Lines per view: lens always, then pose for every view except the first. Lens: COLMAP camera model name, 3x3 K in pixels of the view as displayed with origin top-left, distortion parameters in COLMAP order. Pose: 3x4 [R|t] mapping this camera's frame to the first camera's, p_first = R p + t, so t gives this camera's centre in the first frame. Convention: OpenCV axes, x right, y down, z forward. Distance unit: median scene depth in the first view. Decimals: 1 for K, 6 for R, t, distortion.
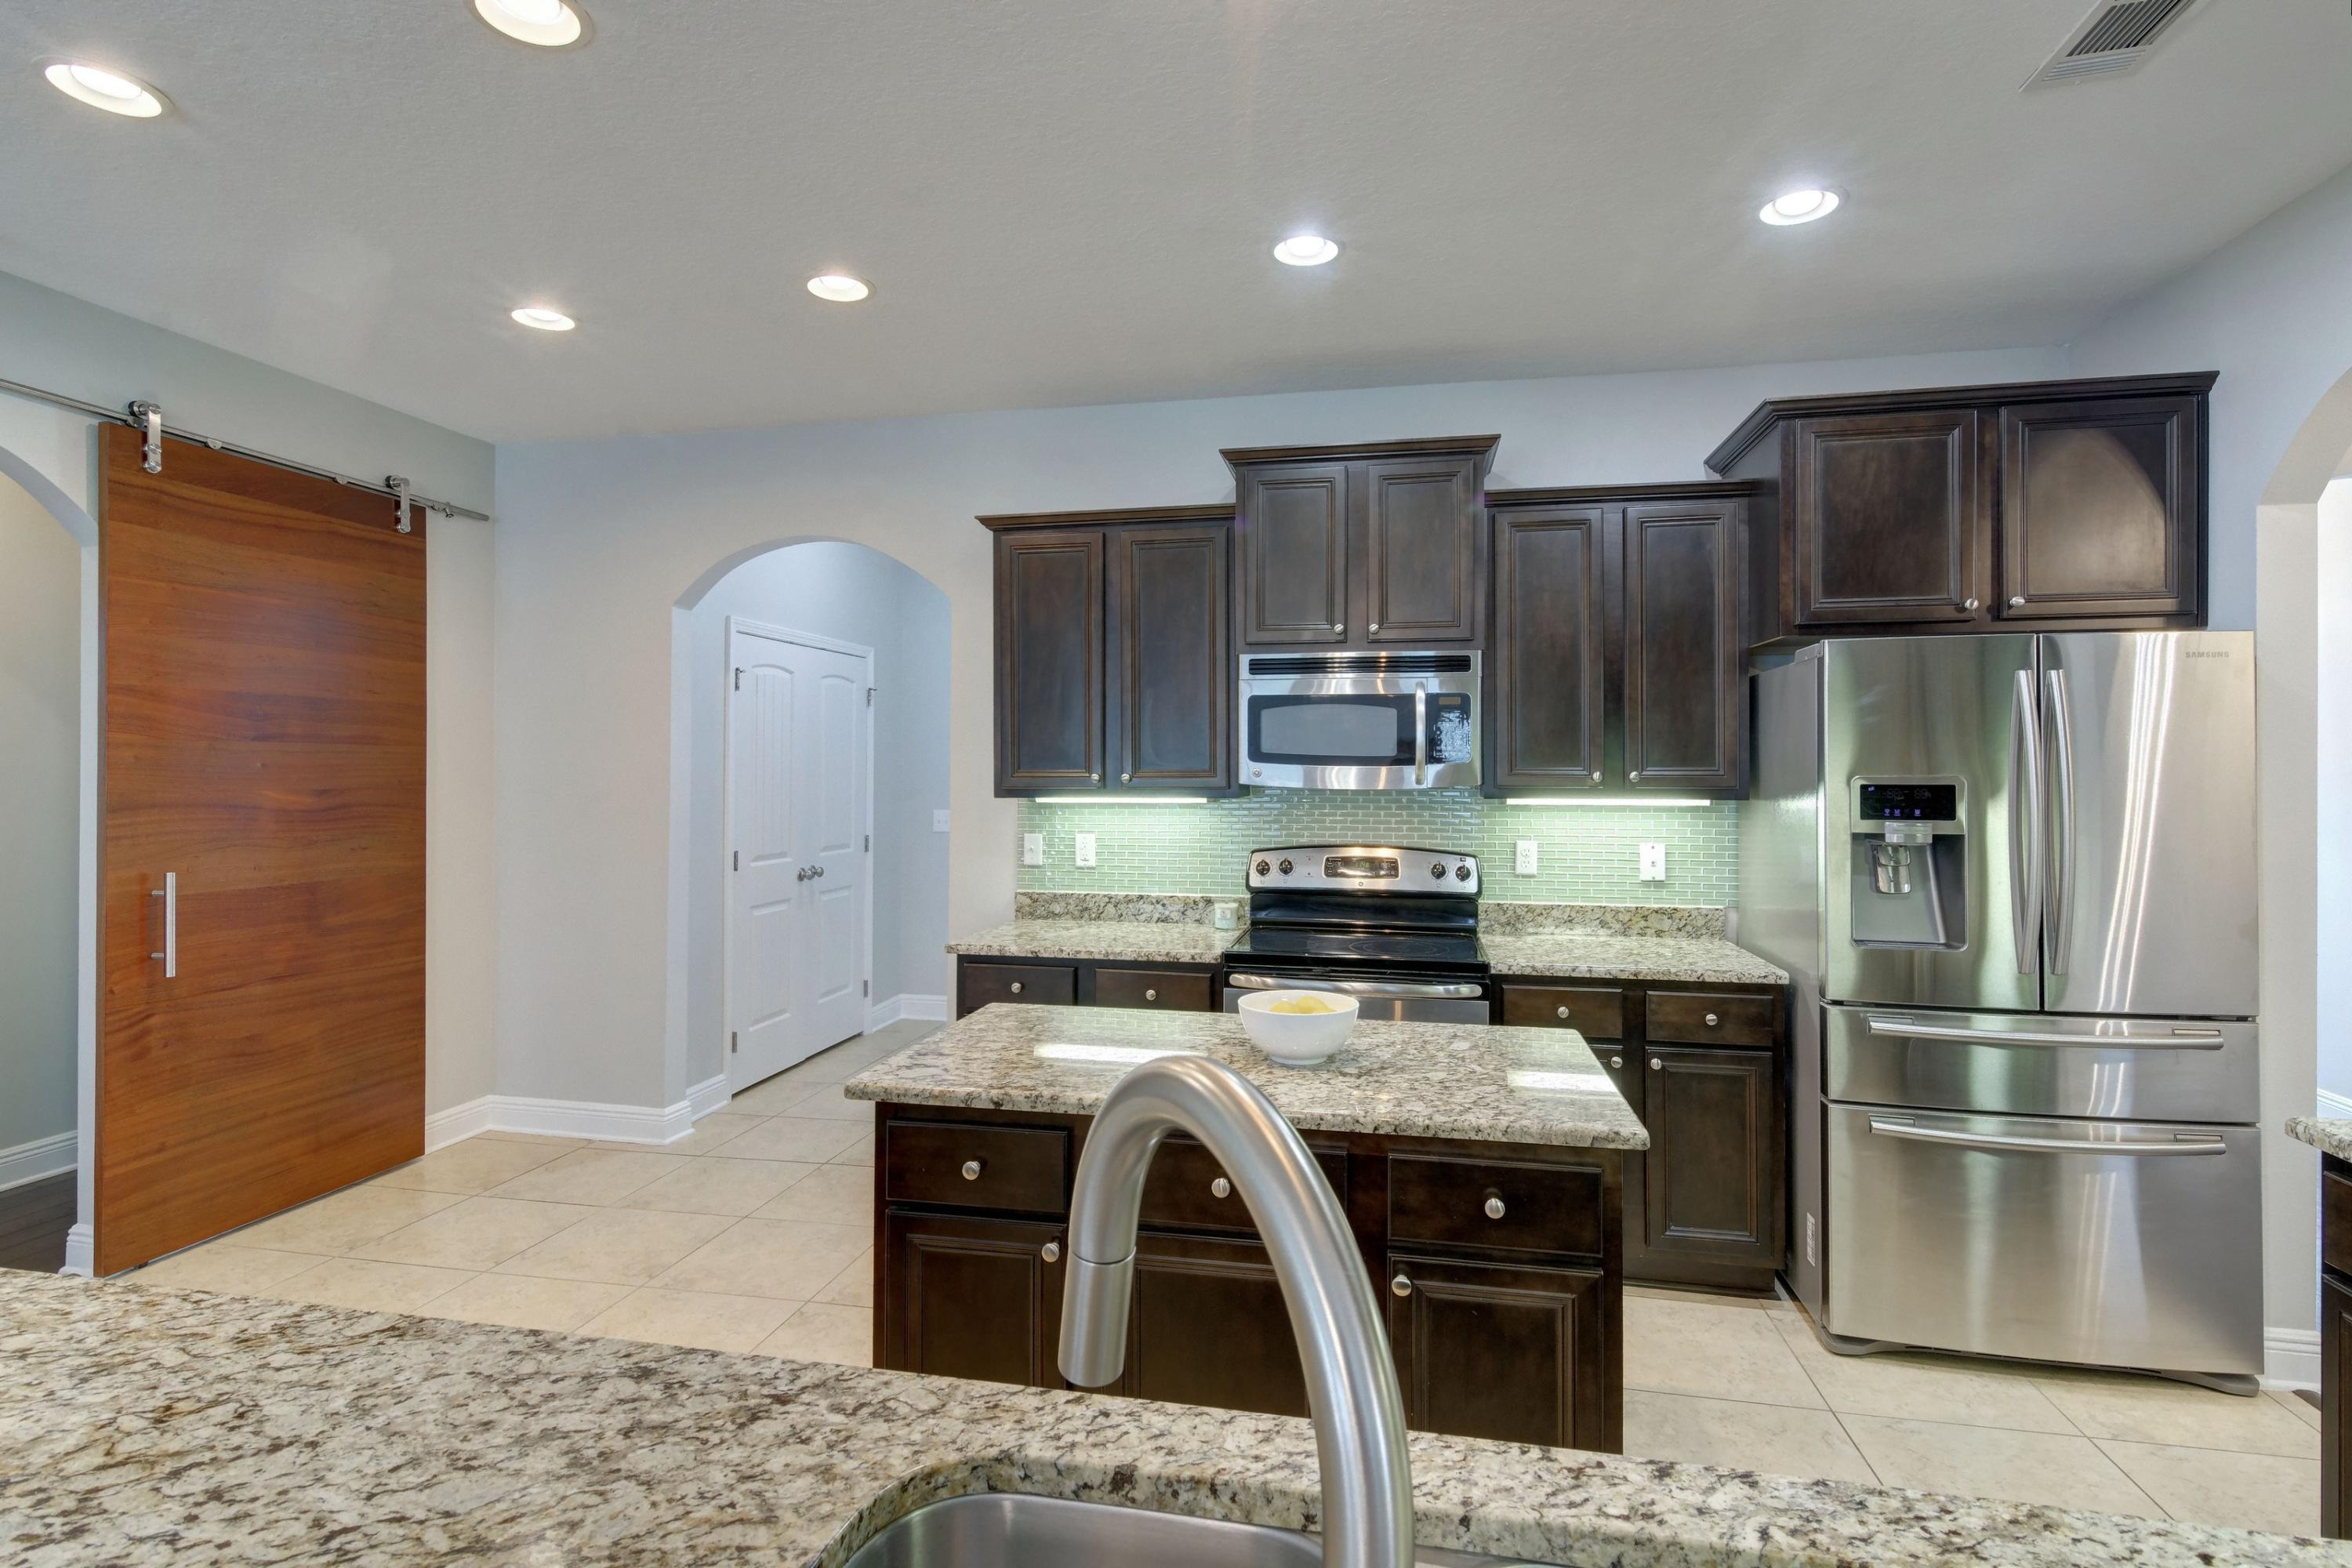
lens RADIAL K [[1126.2, 0, 1183.0], [0, 1126.2, 766.3], [0, 0, 1]] dist [0.002477, 0.000107]
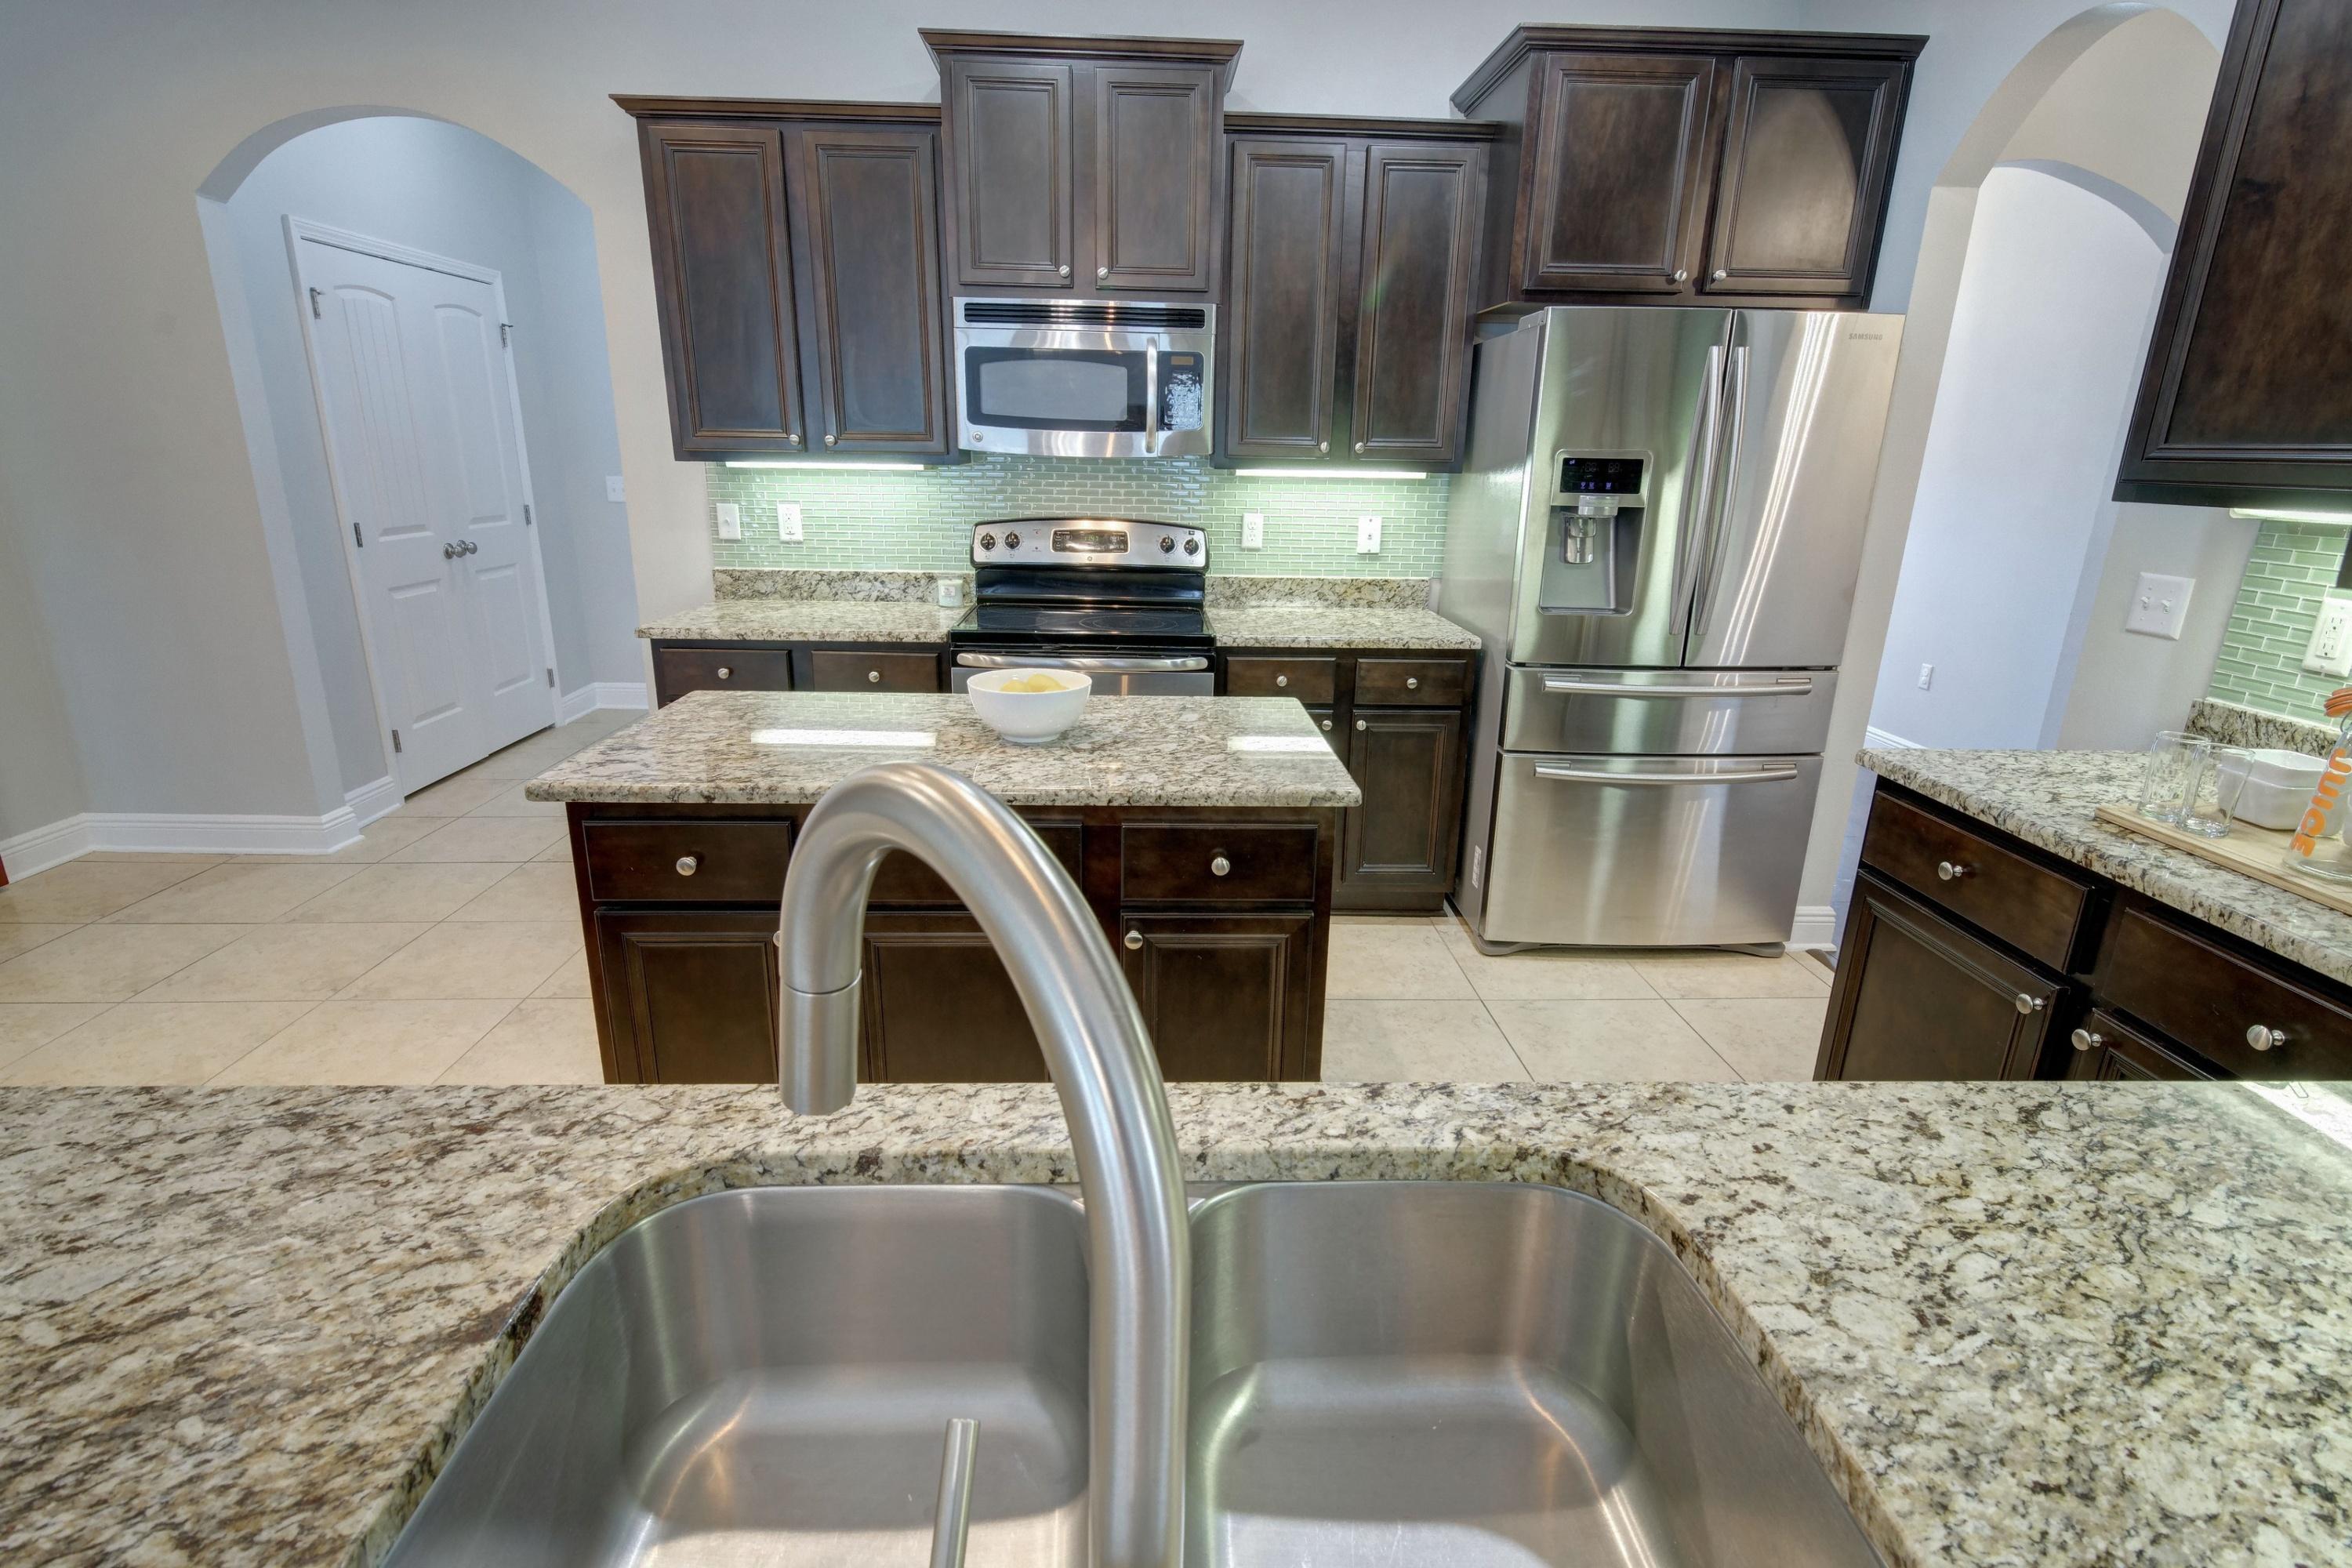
lens RADIAL K [[1113.1, 0, 1176.0], [0, 1113.1, 784.0], [0, 0, 1]] dist [0.003815, -0.001612]
pose [[0.972415, -0.052066, 0.227374, 0.002142], [-0.018013, 0.955097, 0.295744, 0.008869], [-0.232562, -0.291681, 0.927813, 0.056608]]
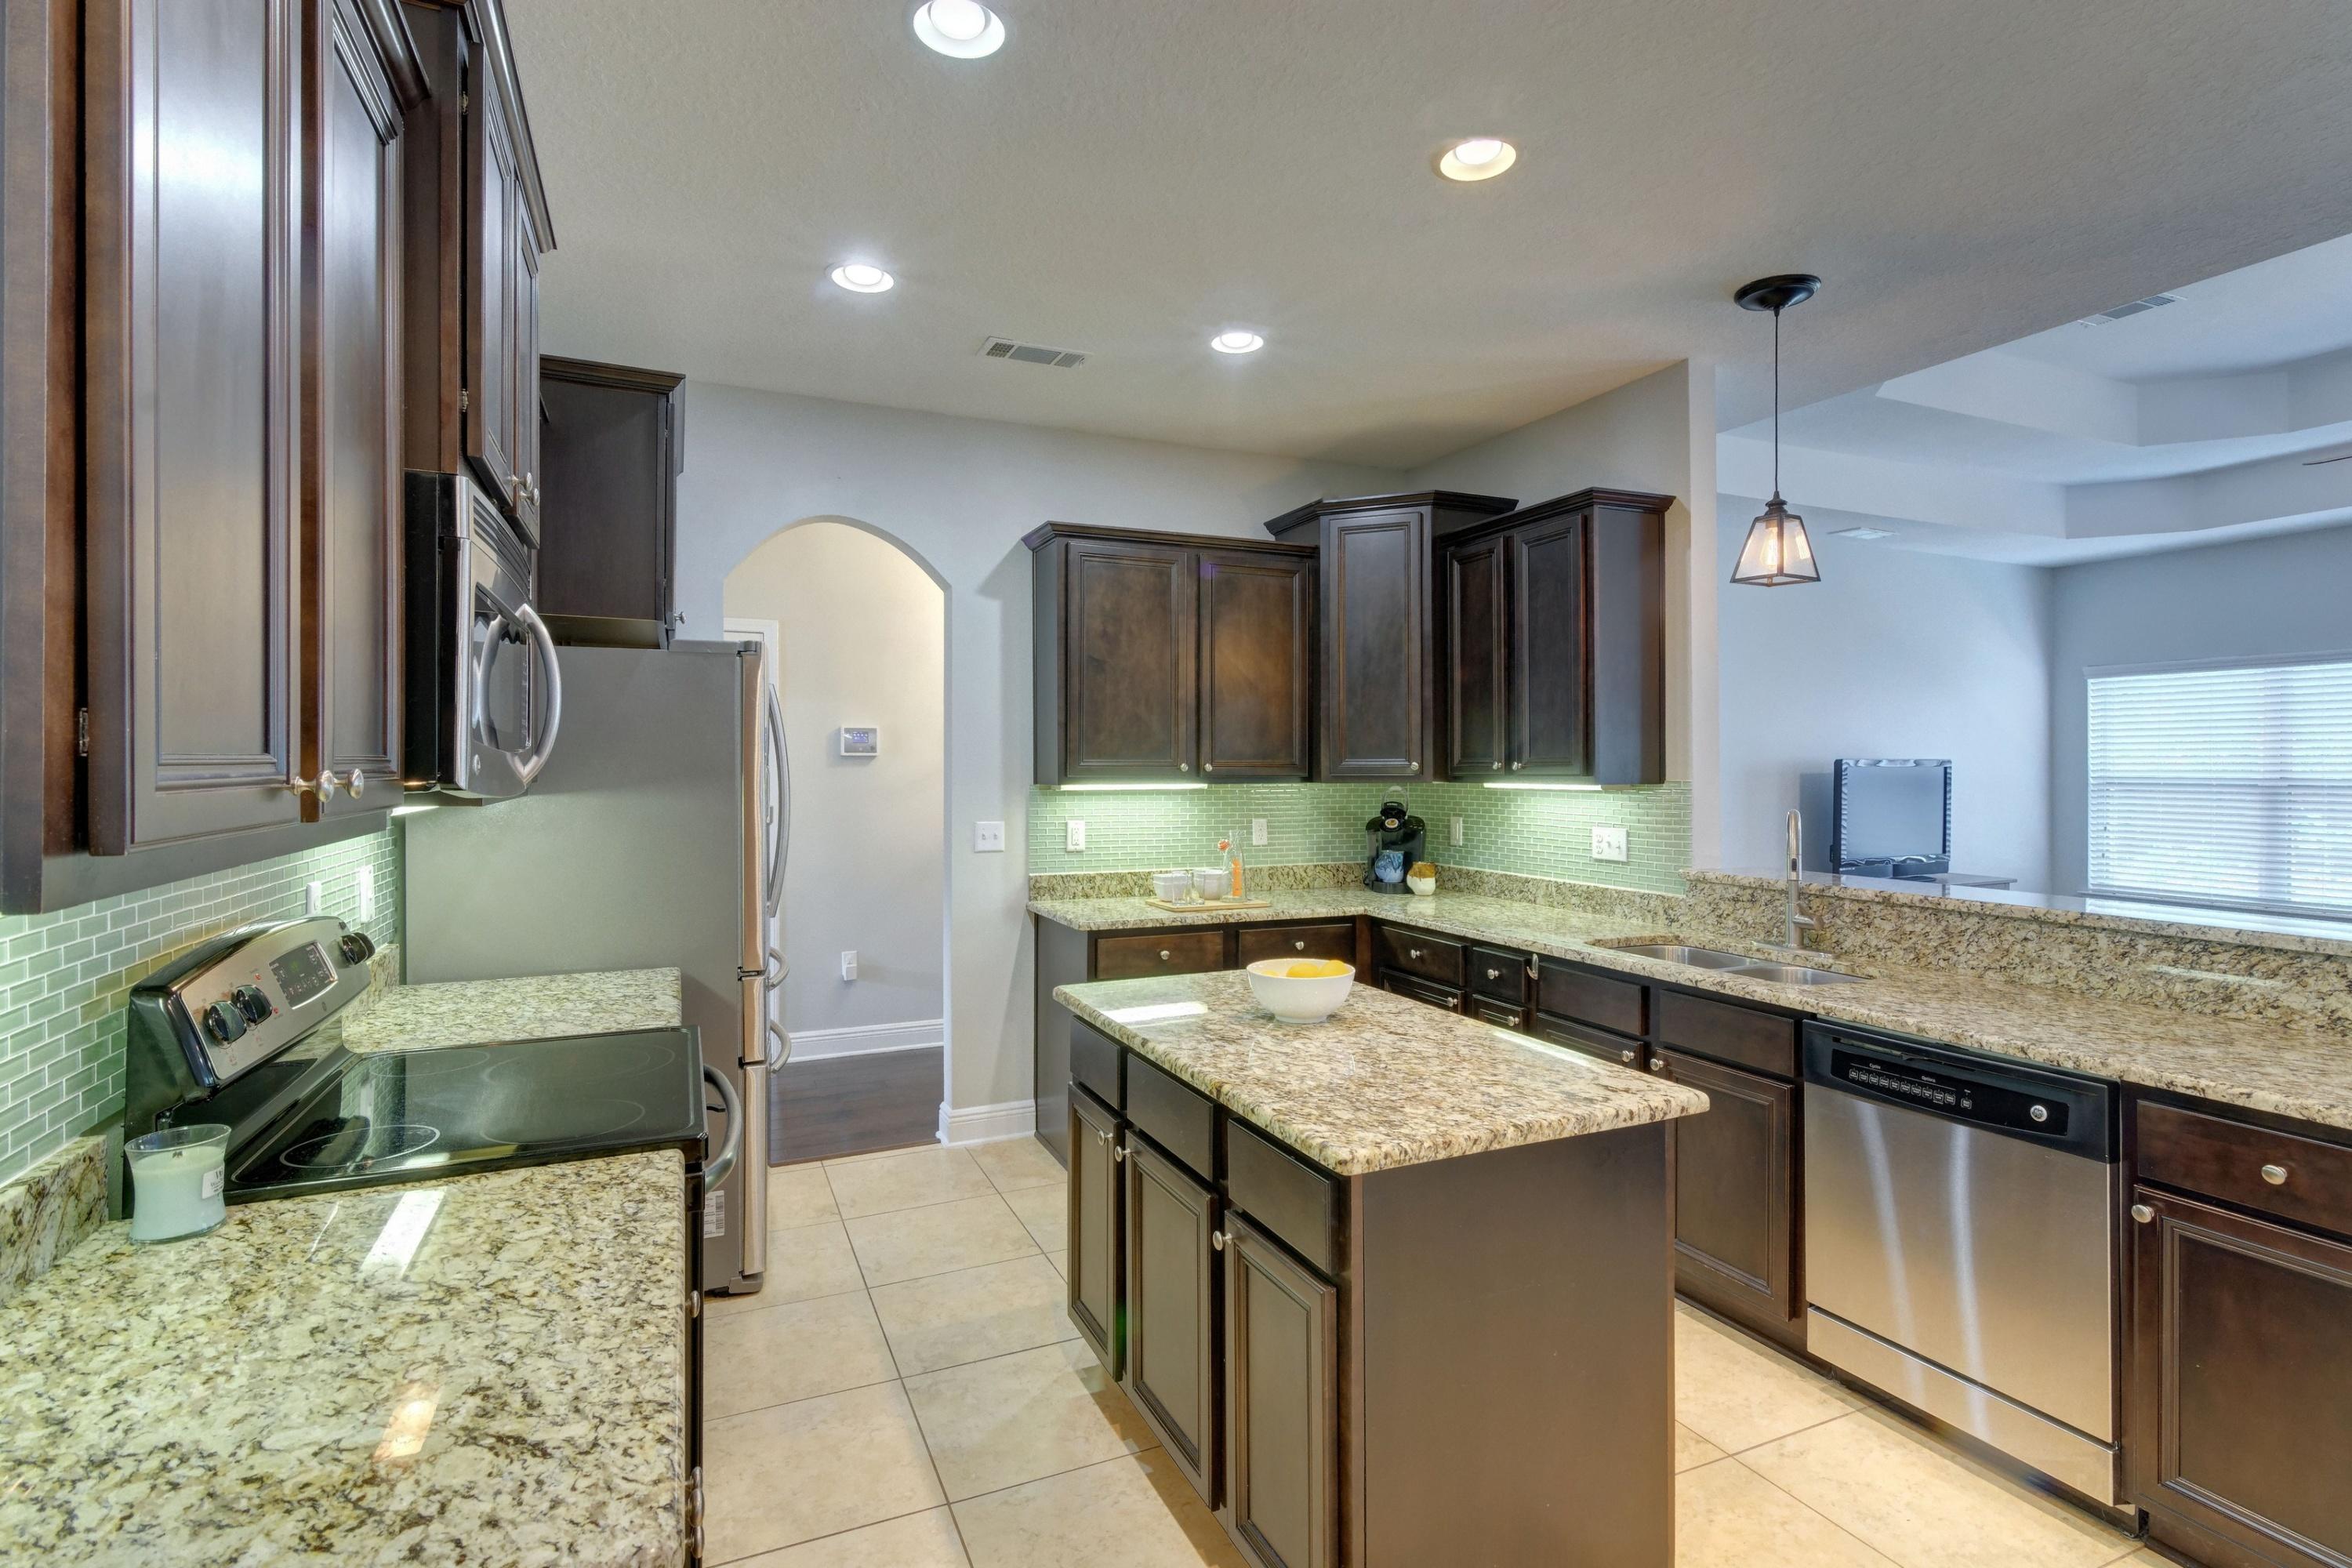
lens RADIAL K [[1126.2, 0, 1183.0], [0, 1126.2, 766.3], [0, 0, 1]] dist [0.002477, 0.000107]
pose [[-0.572031, -0.003938, 0.820223, -0.840660], [-0.006343, 0.999980, 0.000377, 0.008937], [-0.820208, -0.004987, -0.572044, 1.931040]]
